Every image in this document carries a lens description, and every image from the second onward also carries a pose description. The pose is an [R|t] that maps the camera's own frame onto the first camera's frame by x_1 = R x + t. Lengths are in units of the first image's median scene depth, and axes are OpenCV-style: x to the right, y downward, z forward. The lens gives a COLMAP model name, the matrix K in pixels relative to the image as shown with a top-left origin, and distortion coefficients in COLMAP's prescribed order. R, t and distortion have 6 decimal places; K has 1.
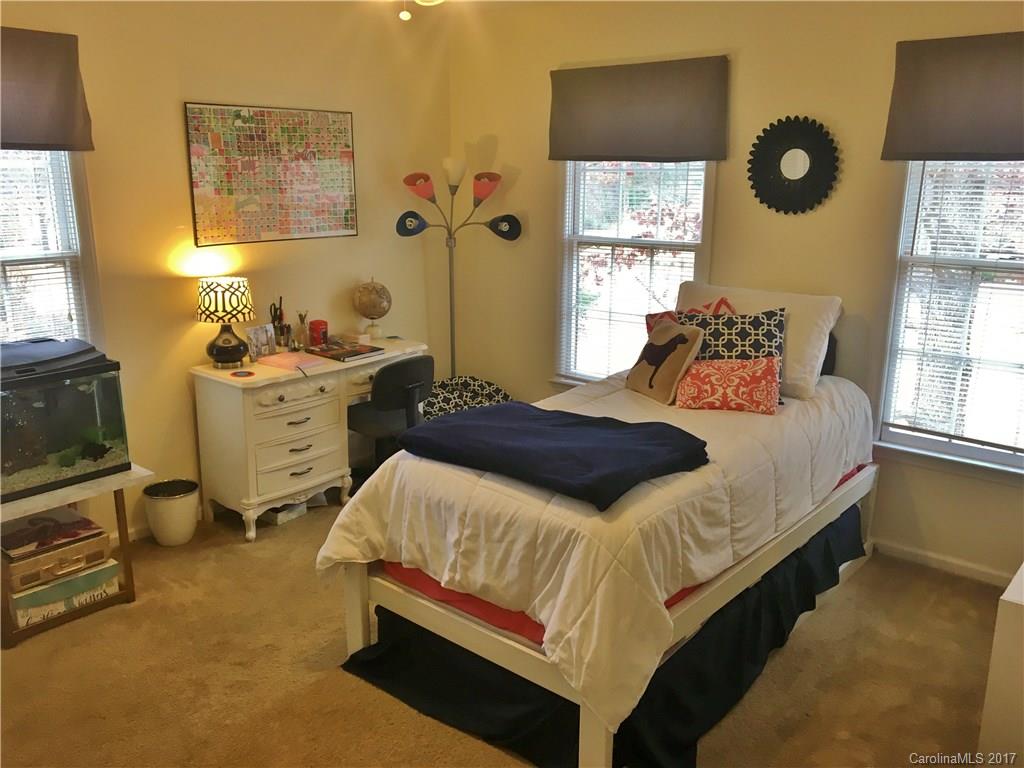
lens RADIAL K [[906.6, 0, 516.9], [0, 906.6, 391.8], [0, 0, 1]] dist [0.081690, -0.073143]
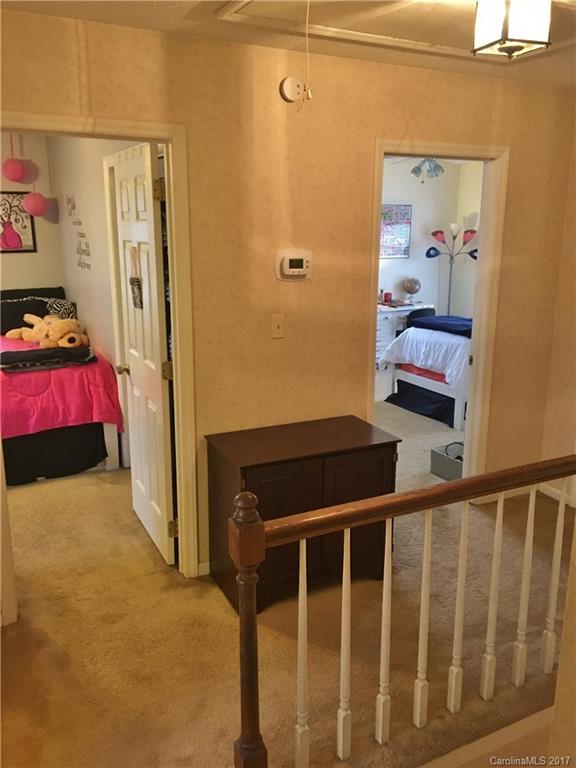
lens RADIAL K [[679.9, 0, 282.8], [0, 679.9, 385.5], [0, 0, 1]] dist [0.081690, -0.073143]
pose [[0.927461, 0.084190, -0.364319, 0.194018], [-0.088986, 0.996026, 0.003635, 0.178891], [0.363177, 0.029048, 0.931267, -0.743482]]
